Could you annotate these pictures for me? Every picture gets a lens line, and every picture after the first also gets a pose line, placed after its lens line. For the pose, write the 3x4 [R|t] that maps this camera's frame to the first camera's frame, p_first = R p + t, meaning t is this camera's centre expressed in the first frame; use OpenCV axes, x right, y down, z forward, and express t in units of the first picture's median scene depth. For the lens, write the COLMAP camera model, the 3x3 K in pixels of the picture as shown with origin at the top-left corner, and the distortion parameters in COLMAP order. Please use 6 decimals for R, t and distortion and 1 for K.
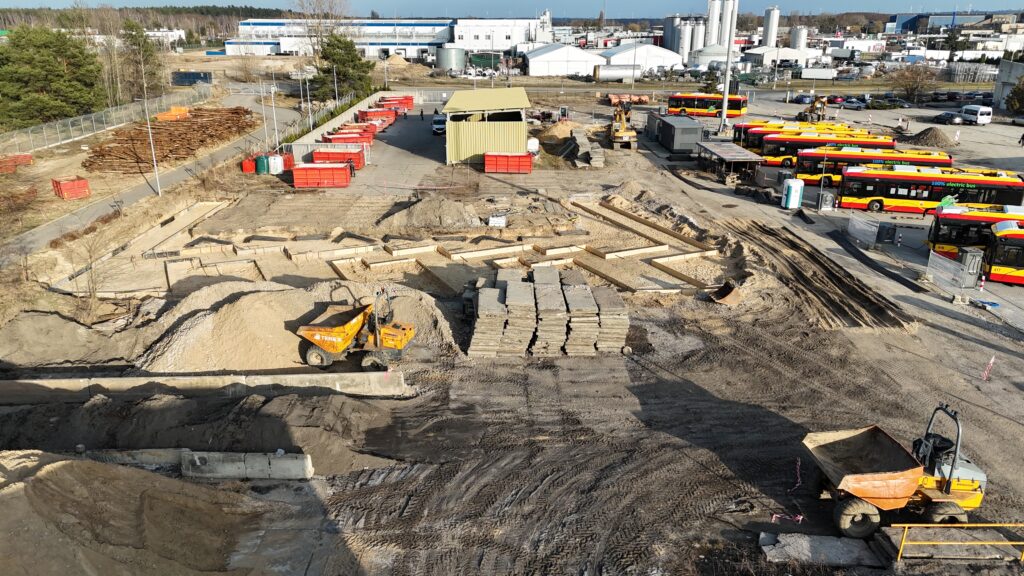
lens RADIAL K [[739.0, 0, 512.0], [0, 739.0, 288.0], [0, 0, 1]] dist [0.062461, -0.091811]
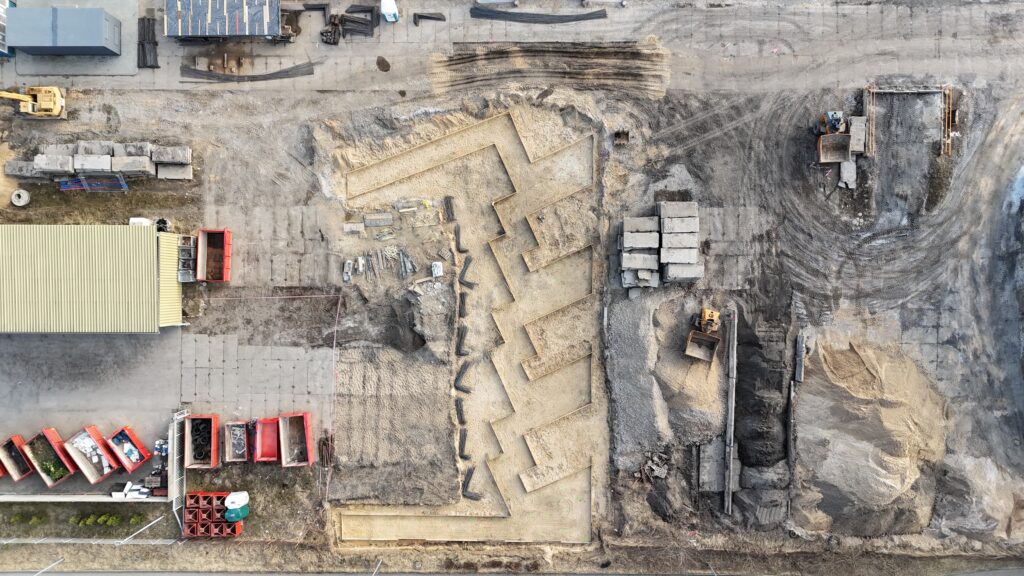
lens RADIAL K [[739.0, 0, 512.0], [0, 739.0, 288.0], [0, 0, 1]] dist [0.062461, -0.091811]
pose [[0.018670, -0.999812, -0.005193, -0.058925], [0.361028, 0.001898, 0.932553, -1.609287], [-0.932368, -0.019286, 0.360996, 0.578834]]
